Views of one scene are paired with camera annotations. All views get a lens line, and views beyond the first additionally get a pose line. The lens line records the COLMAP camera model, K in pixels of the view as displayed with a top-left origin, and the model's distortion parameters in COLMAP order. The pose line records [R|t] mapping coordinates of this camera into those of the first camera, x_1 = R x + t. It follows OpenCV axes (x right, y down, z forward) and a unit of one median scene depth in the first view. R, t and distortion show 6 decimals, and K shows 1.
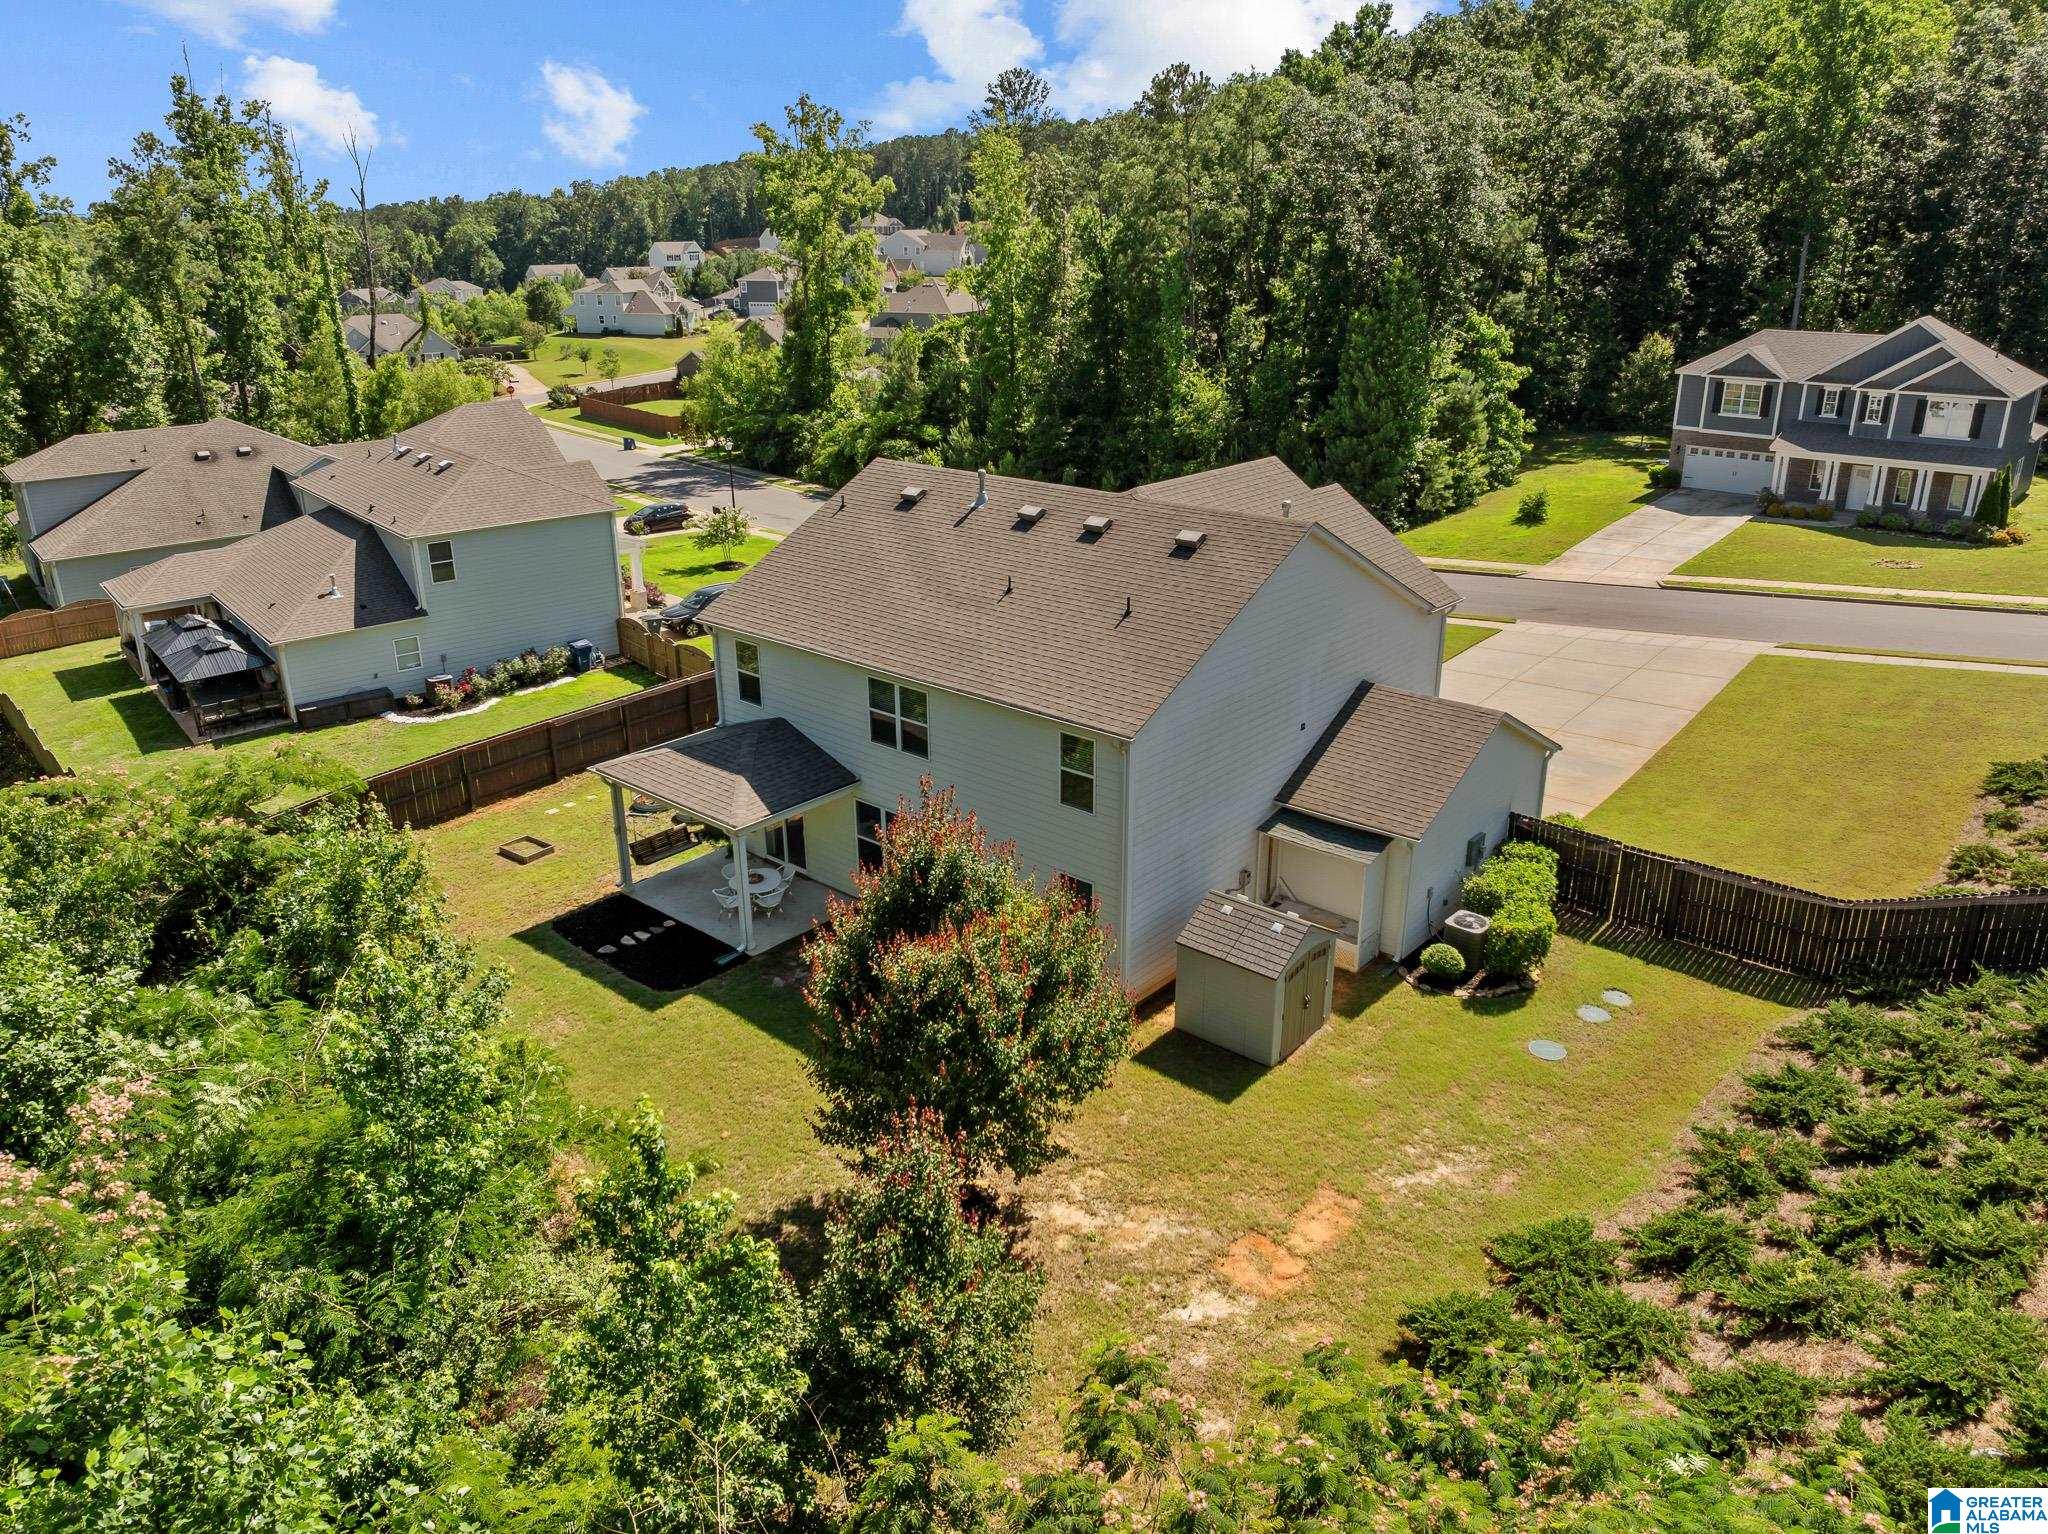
lens RADIAL K [[1390.4, 0, 1024.3], [0, 1390.4, 802.8], [0, 0, 1]] dist [-0.055207, 0.000951]
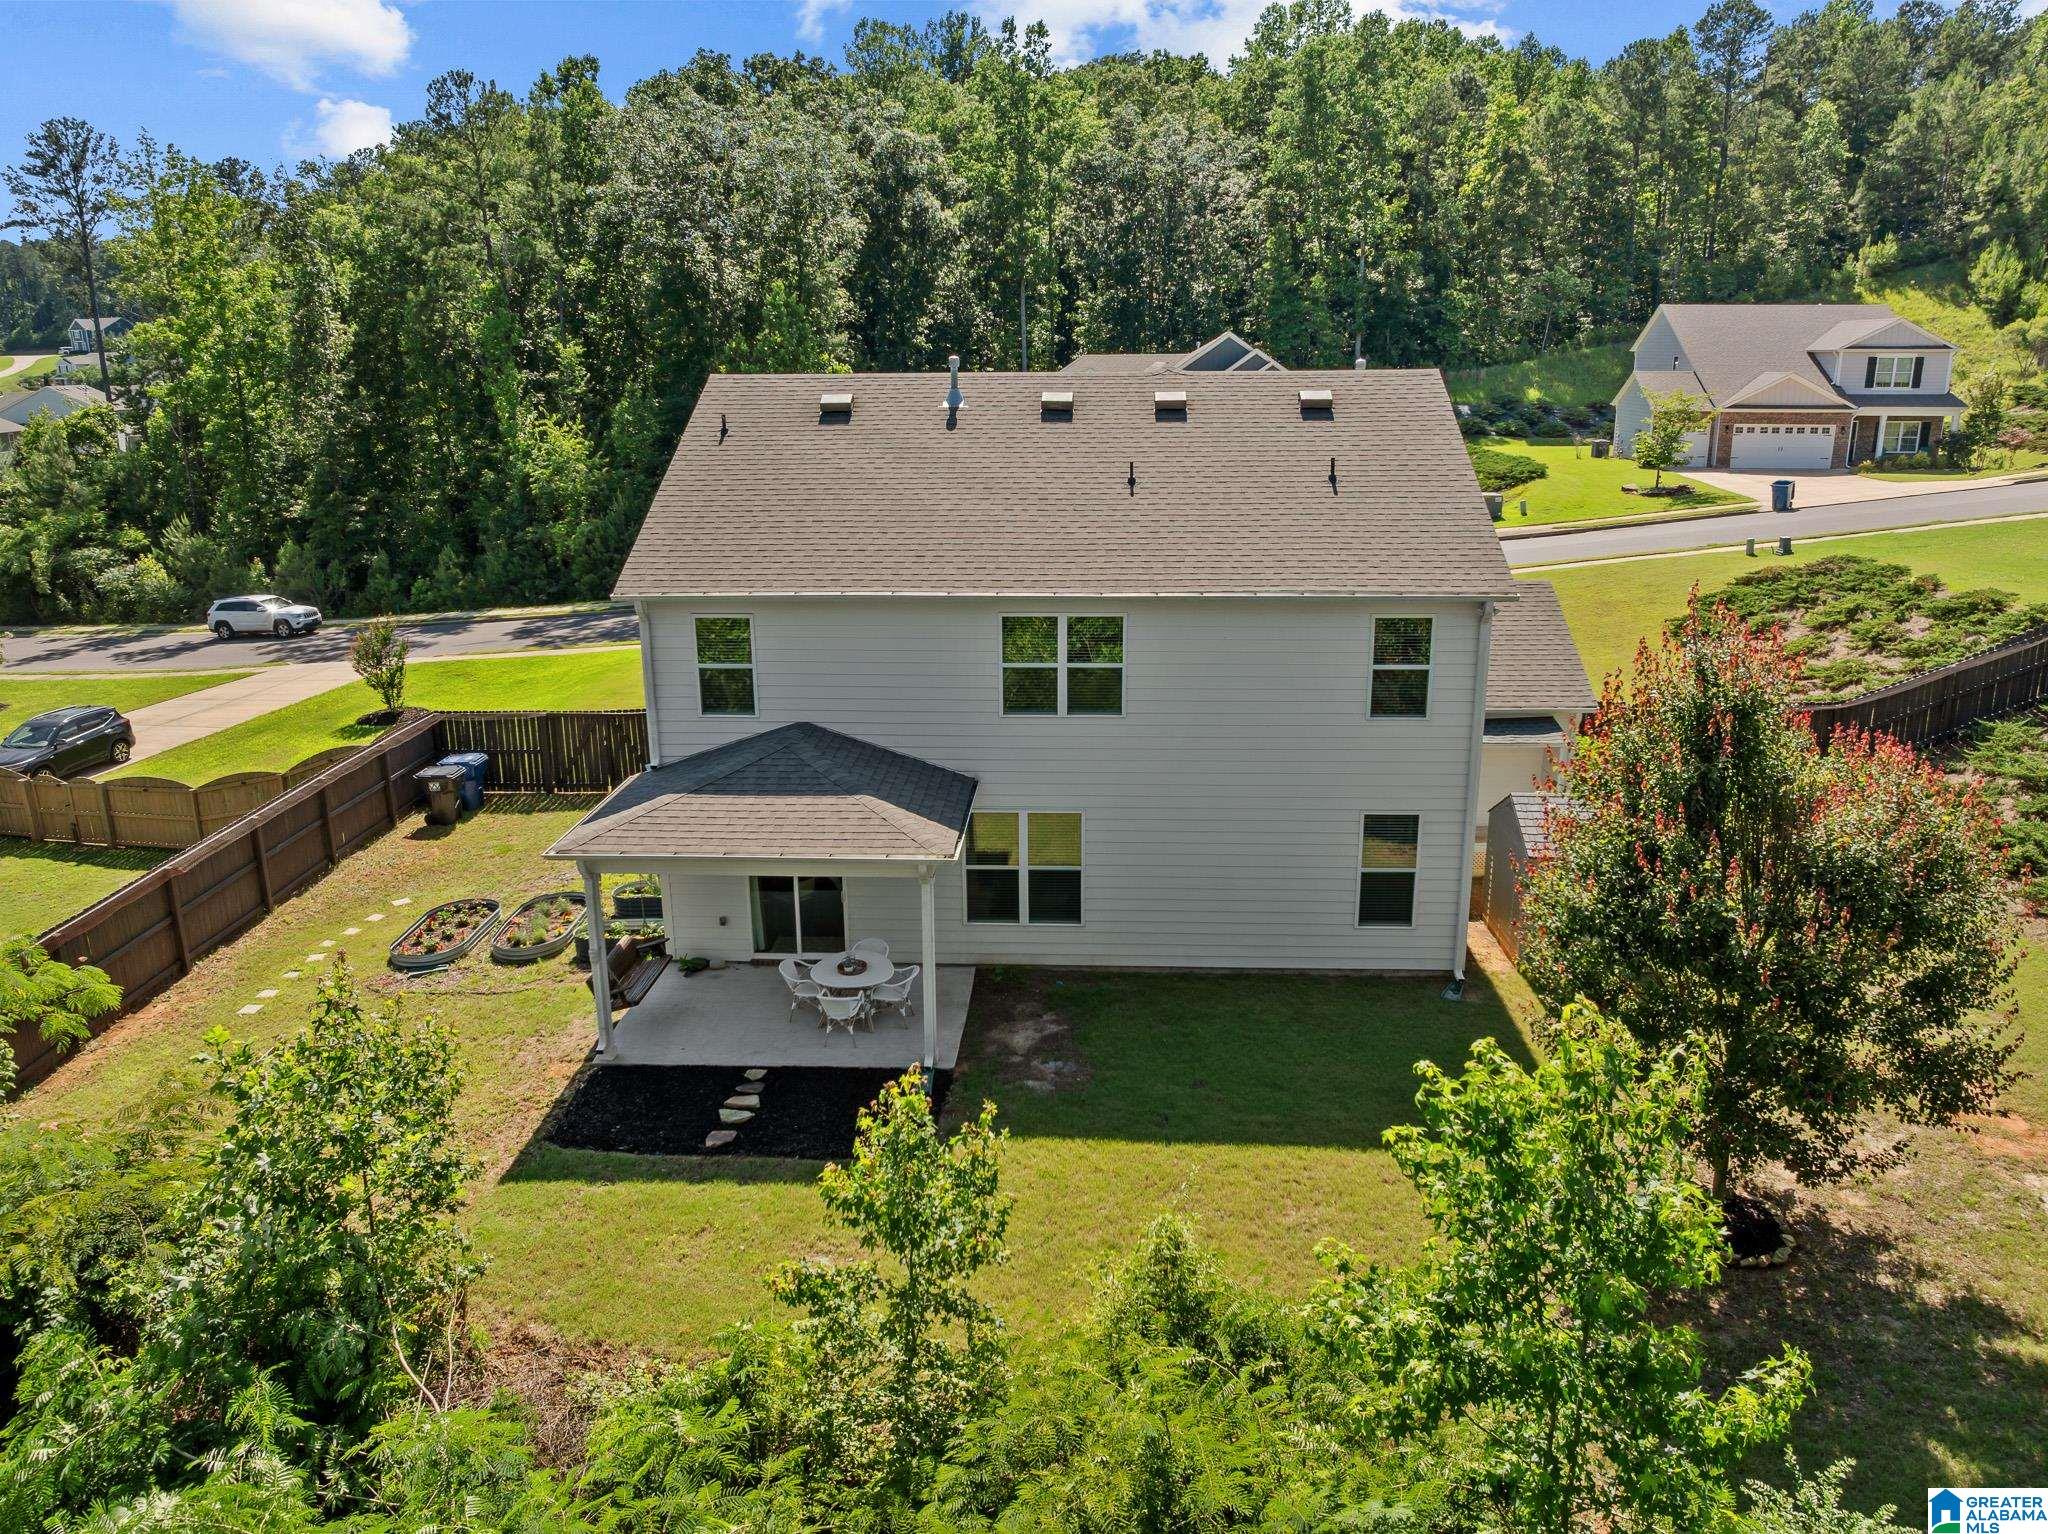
lens RADIAL K [[1438.8, 0, 1032.3], [0, 1438.8, 766.3], [0, 0, 1]] dist [-0.045331, 0.006740]
pose [[0.786791, -0.167477, 0.594063, -0.490930], [0.240817, 0.969497, -0.045625, 0.015489], [-0.568302, 0.178958, 0.803123, 0.405355]]
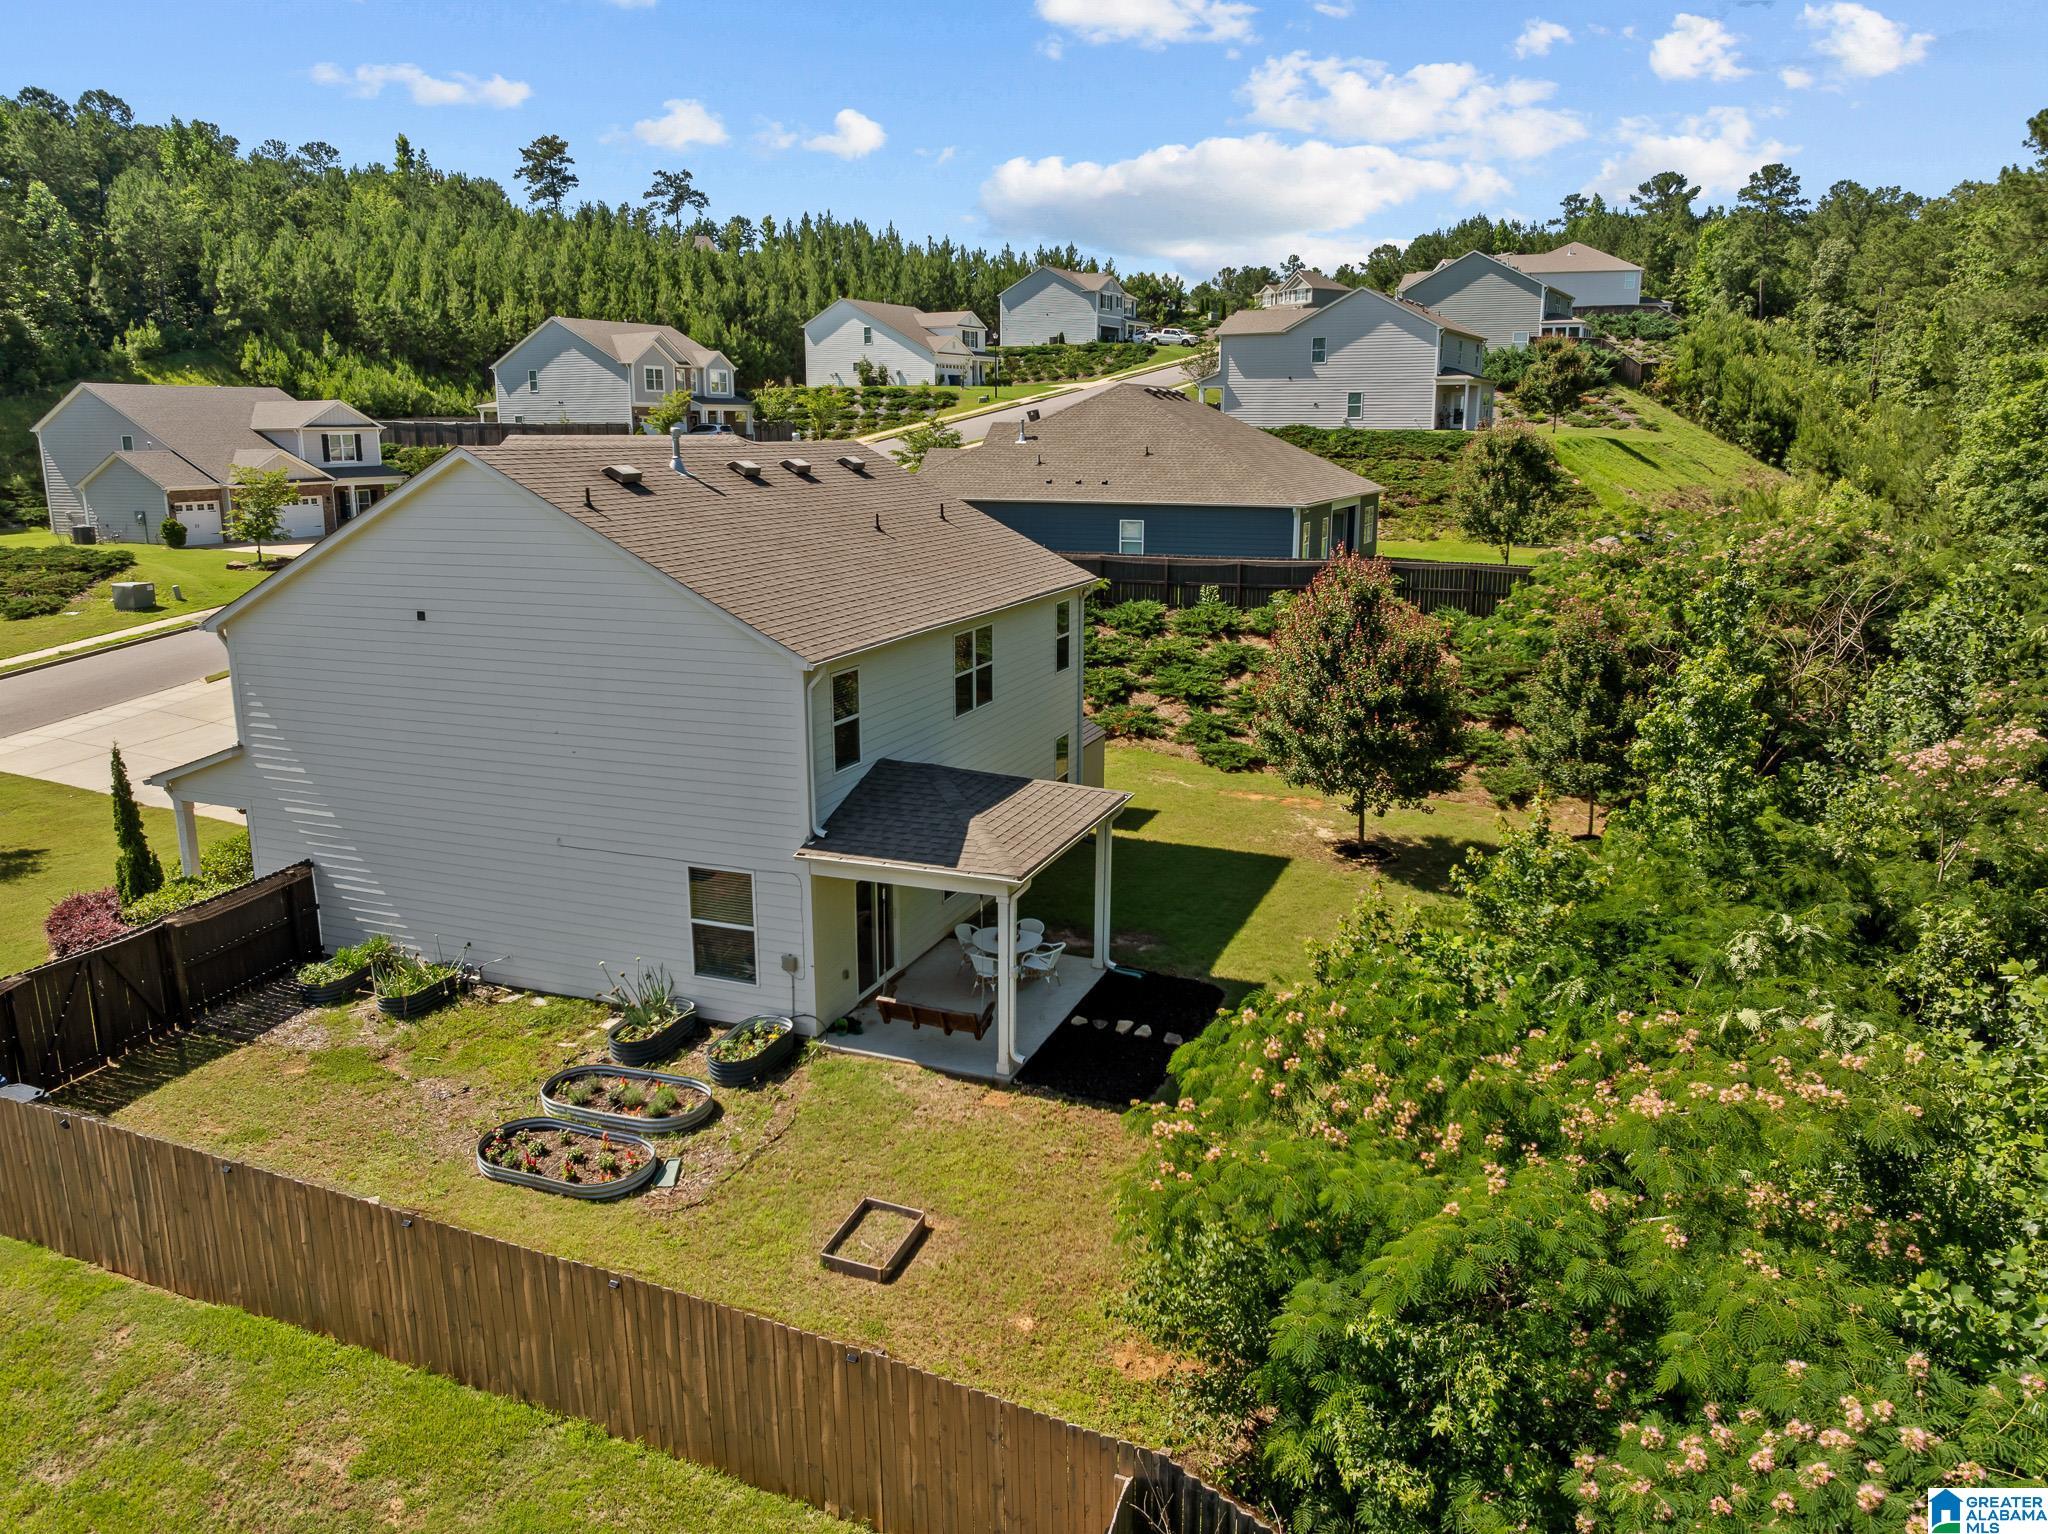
lens RADIAL K [[1438.8, 0, 1032.3], [0, 1438.8, 766.3], [0, 0, 1]] dist [-0.045331, 0.006740]
pose [[-0.349809, -0.205342, 0.914040, -0.862047], [0.365429, 0.868483, 0.334960, -0.268815], [-0.862610, 0.451189, -0.228765, 1.089515]]
